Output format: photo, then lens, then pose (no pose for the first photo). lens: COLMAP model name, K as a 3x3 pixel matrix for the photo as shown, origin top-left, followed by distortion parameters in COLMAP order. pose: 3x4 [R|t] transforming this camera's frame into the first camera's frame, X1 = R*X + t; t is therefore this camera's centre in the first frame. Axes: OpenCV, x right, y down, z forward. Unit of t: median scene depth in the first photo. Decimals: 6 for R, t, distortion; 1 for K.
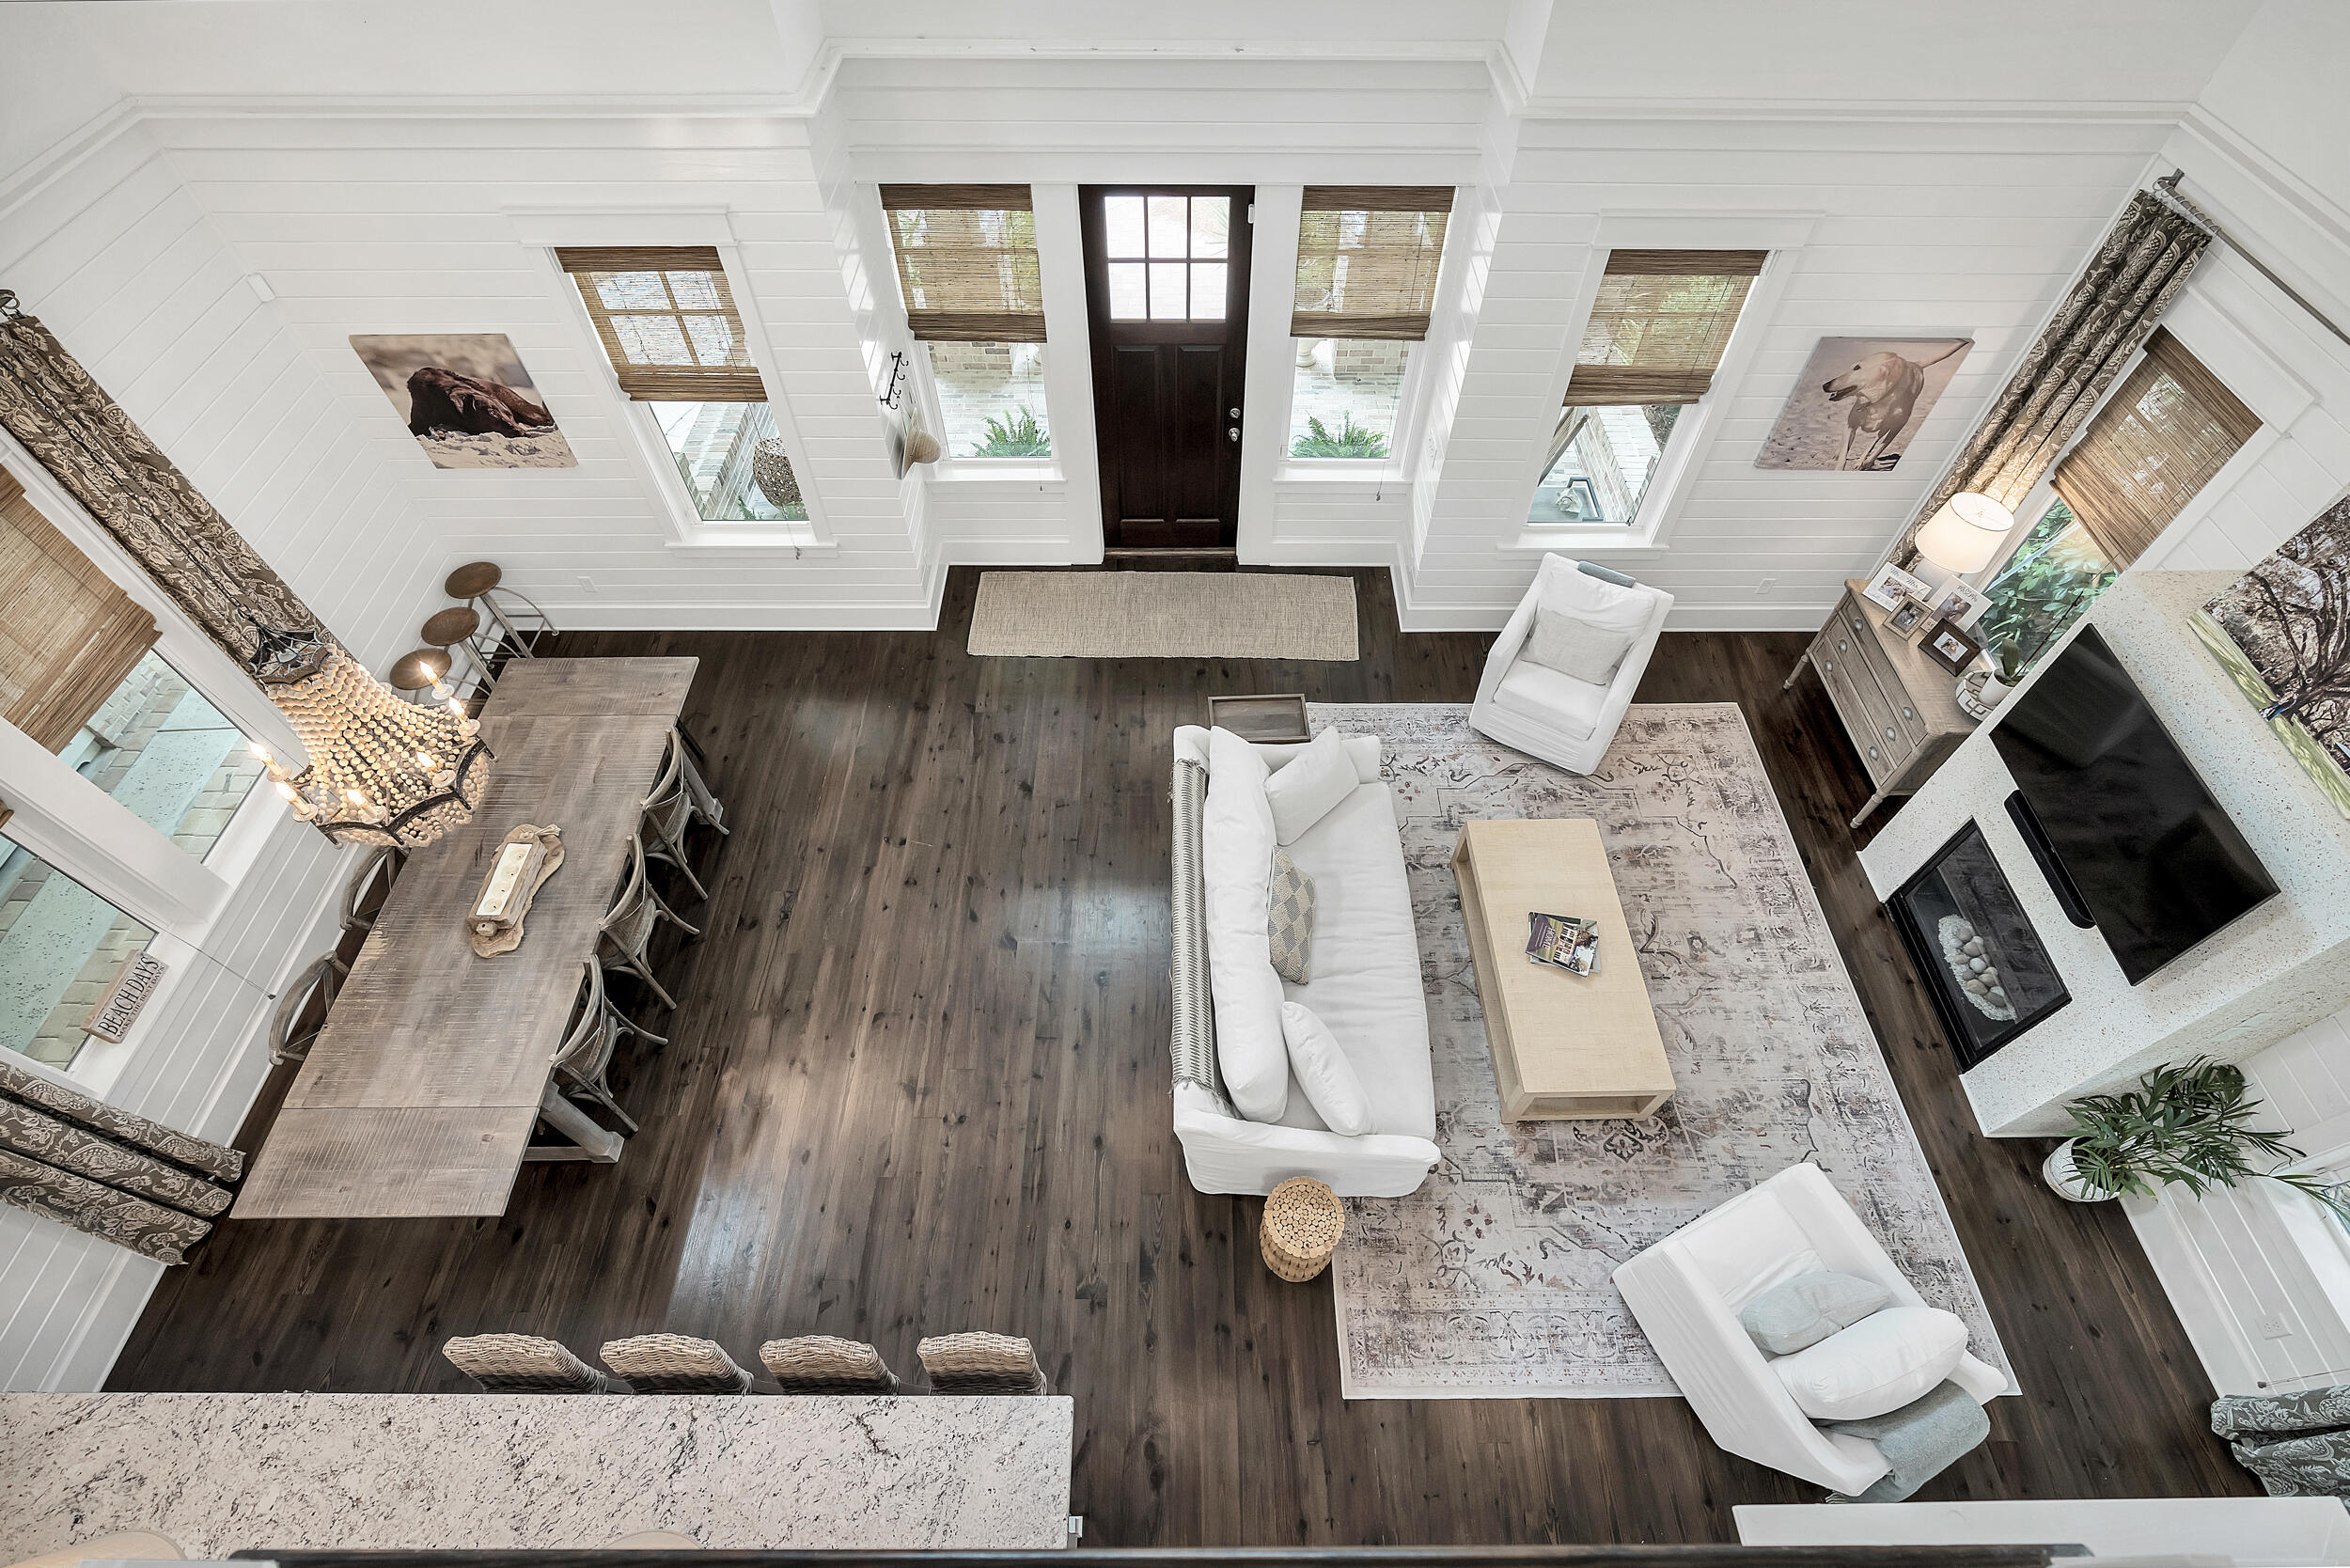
lens RADIAL K [[1074.8, 0, 1182.9], [0, 1074.8, 777.1], [0, 0, 1]] dist [-0.012111, 0.006894]
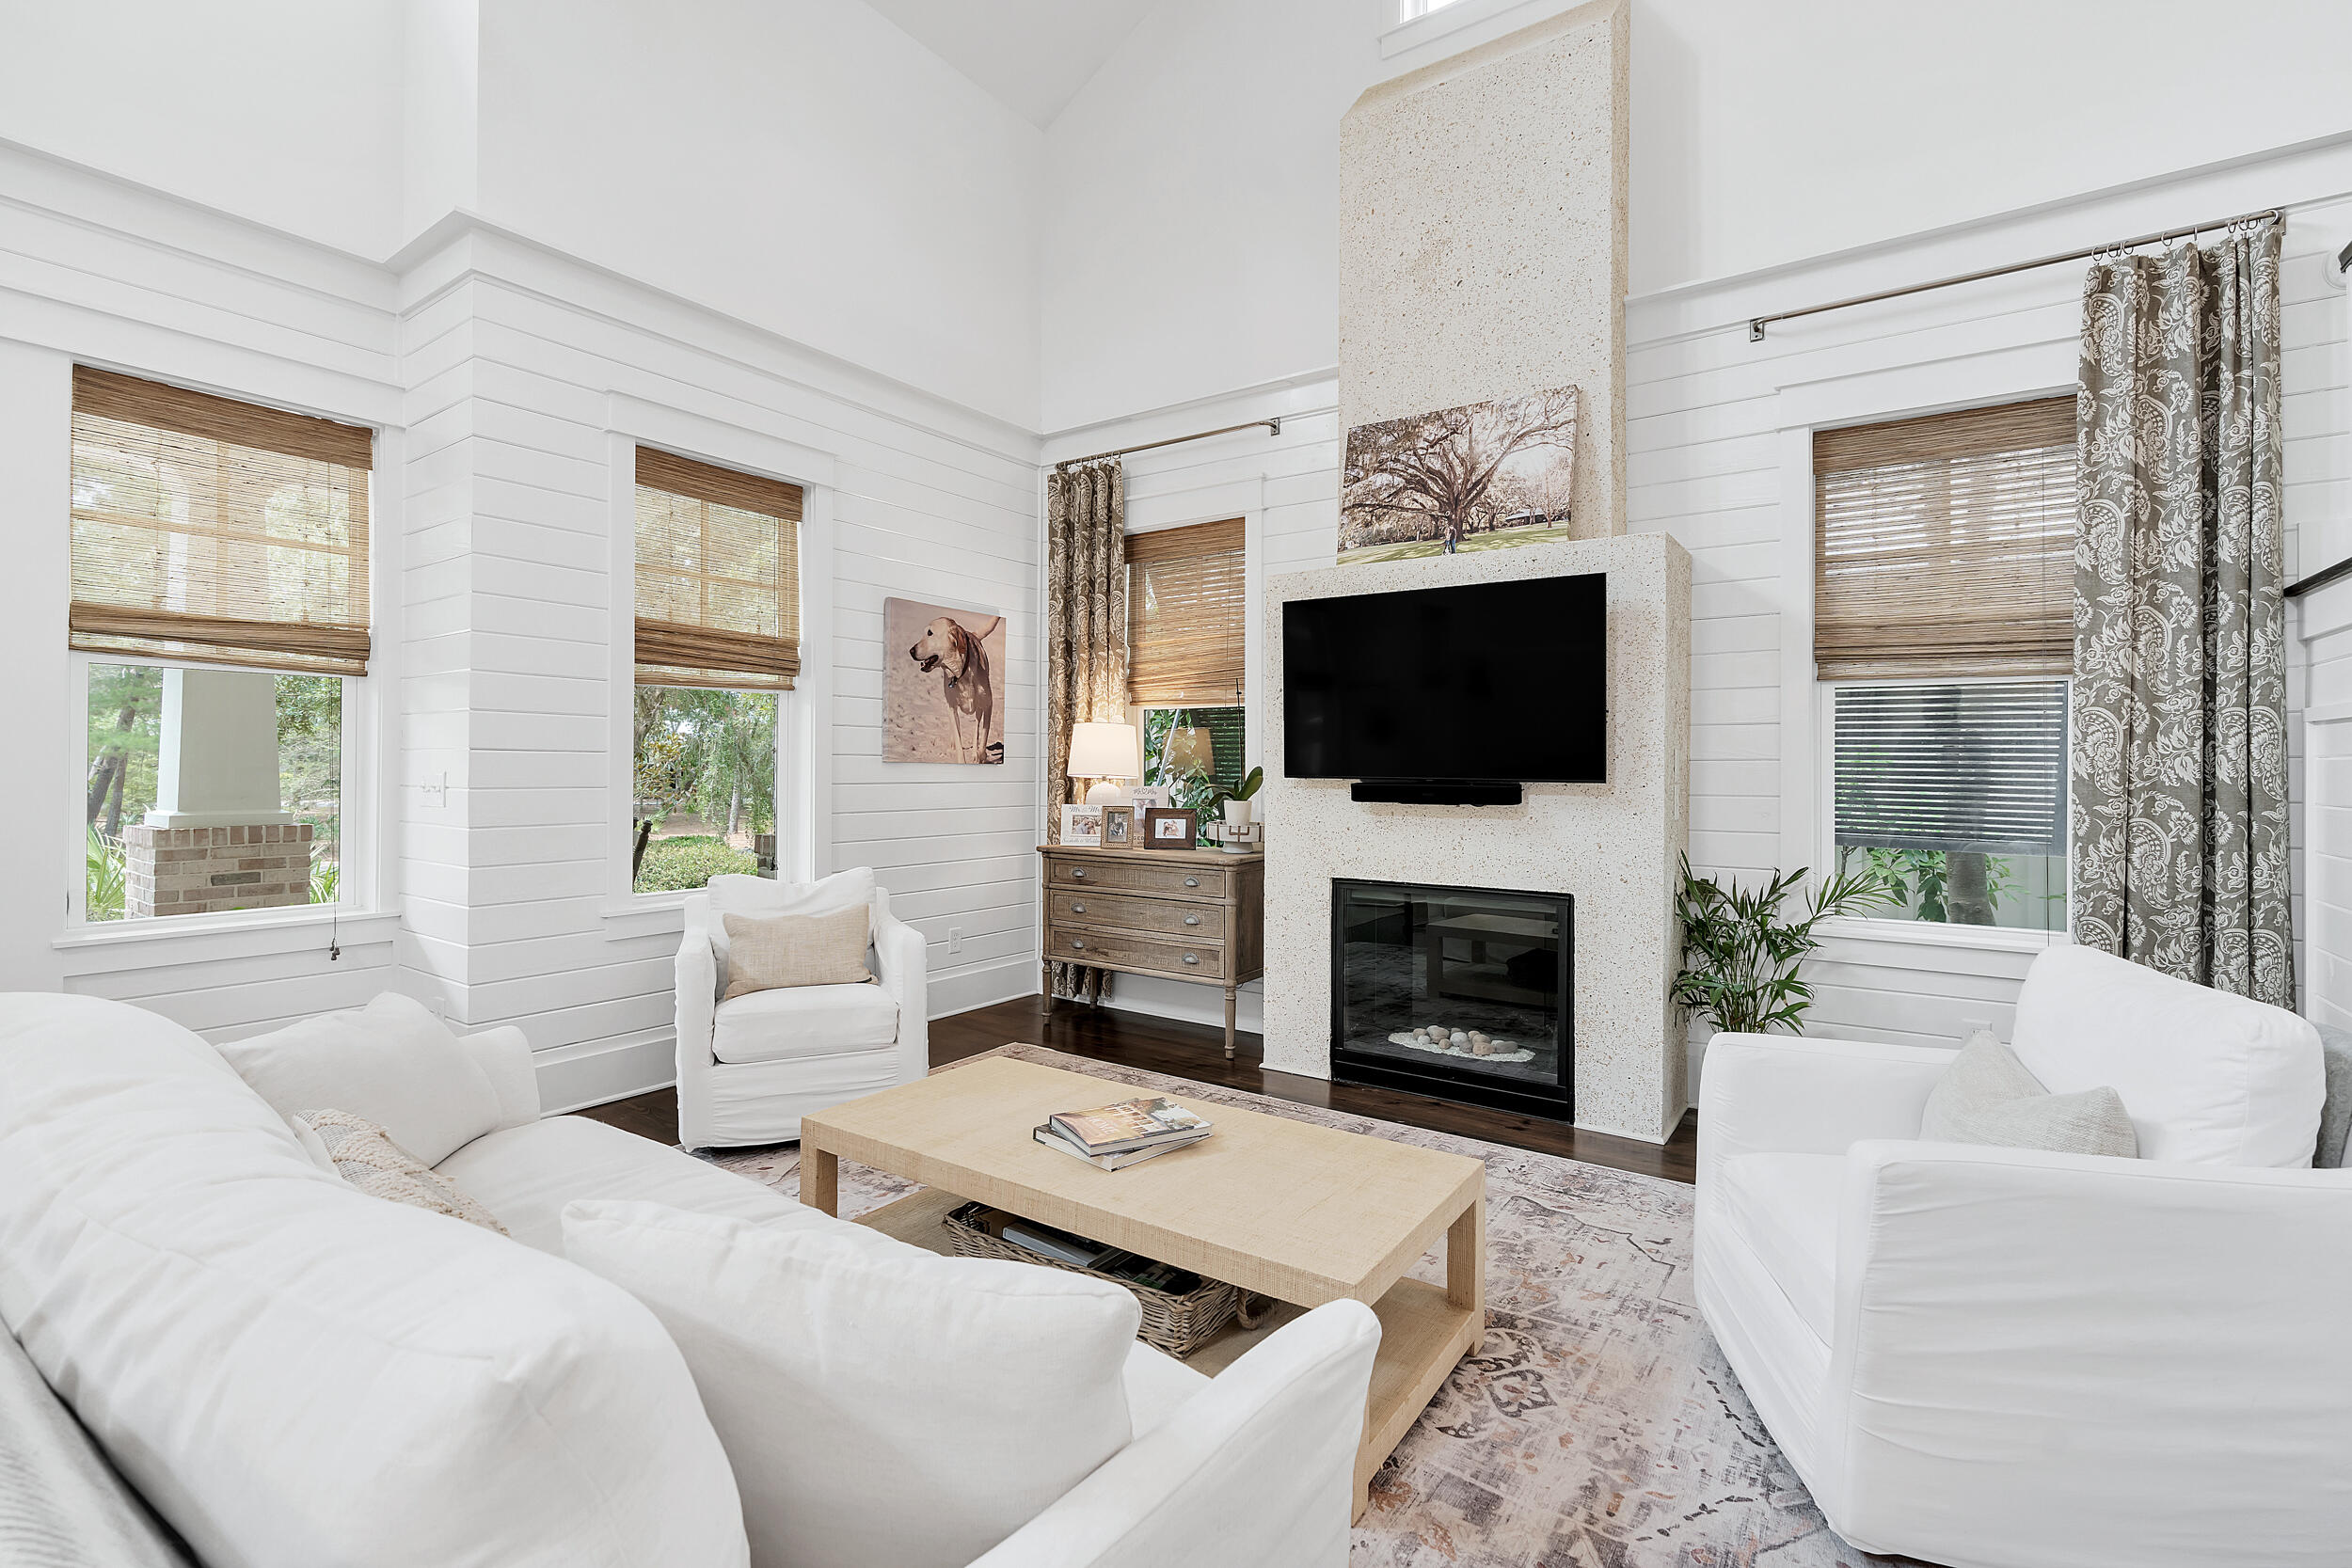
lens RADIAL K [[1054.7, 0, 1185.5], [0, 1054.7, 763.6], [0, 0, 1]] dist [-0.003849, 0.000393]
pose [[0.571086, 0.002828, 0.820886, -0.015619], [0.652646, 0.604980, -0.456127, 0.267936], [-0.497910, 0.796235, 0.343650, 0.648257]]
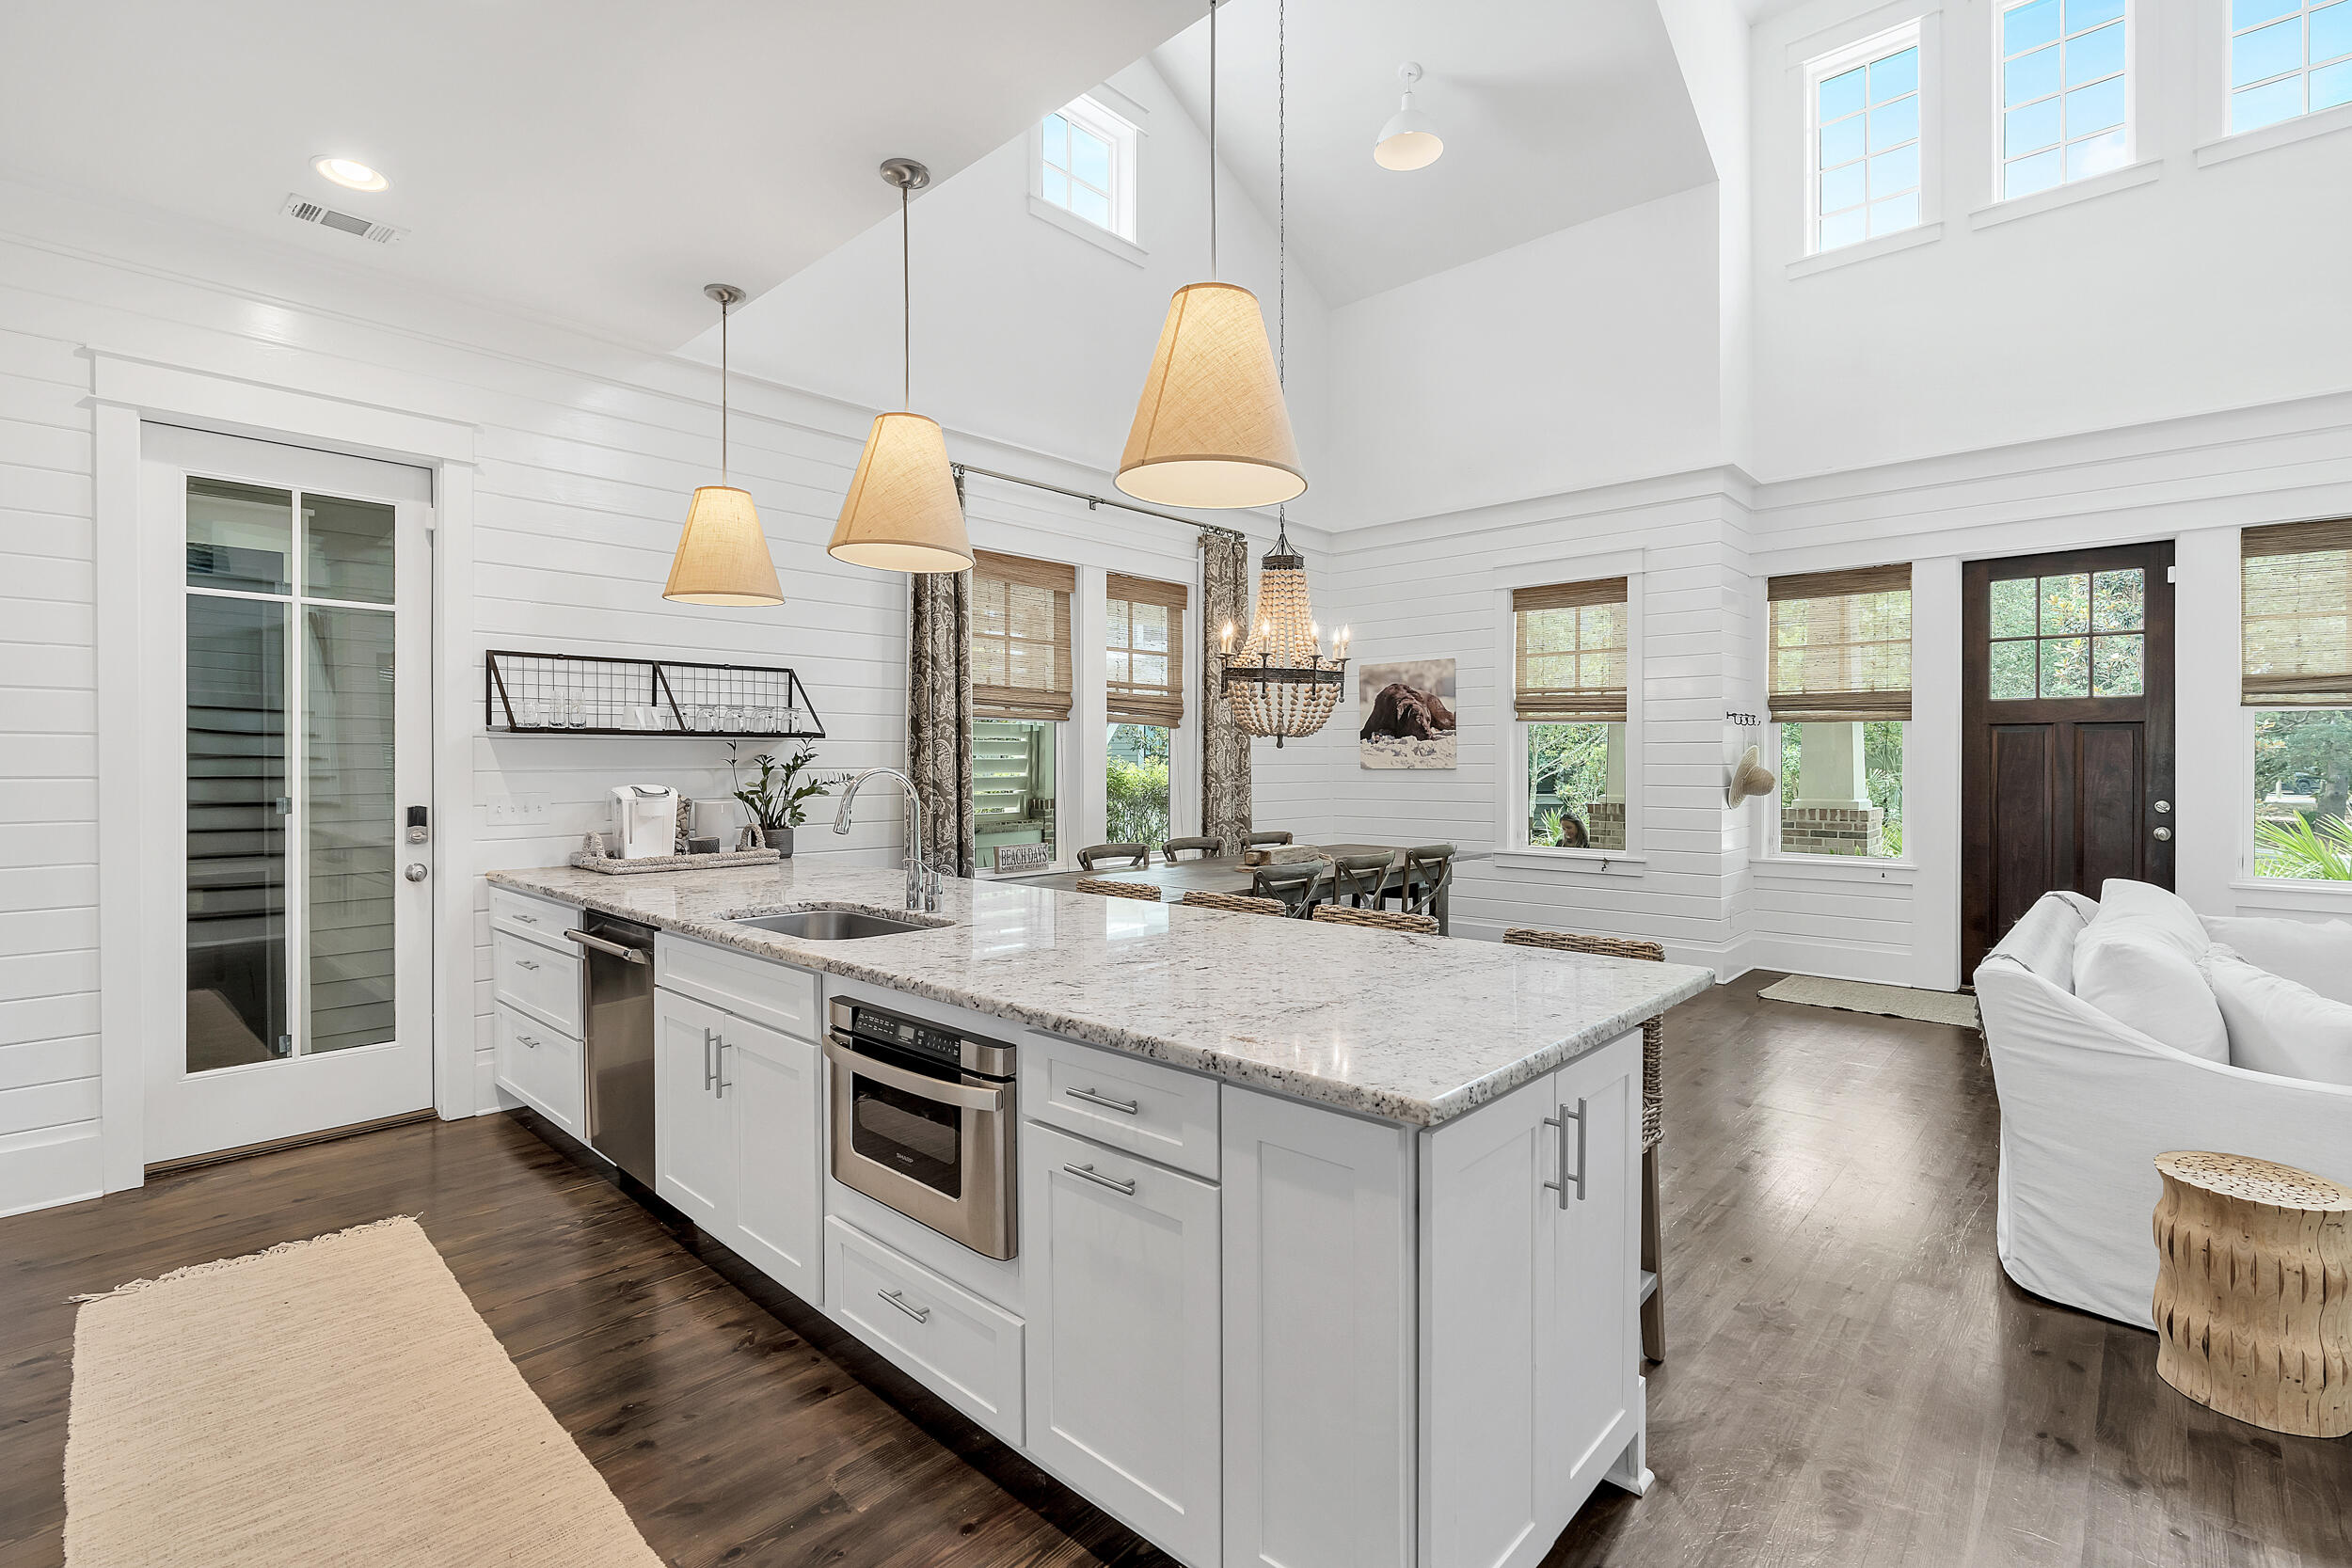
lens RADIAL K [[1061.1, 0, 1185.3], [0, 1061.1, 767.8], [0, 0, 1]] dist [-0.004879, 0.000322]
pose [[0.734538, 0.000203, -0.678568, 0.057614], [-0.537897, 0.609793, -0.582082, 0.664624], [0.413668, 0.792561, 0.448025, 0.327007]]
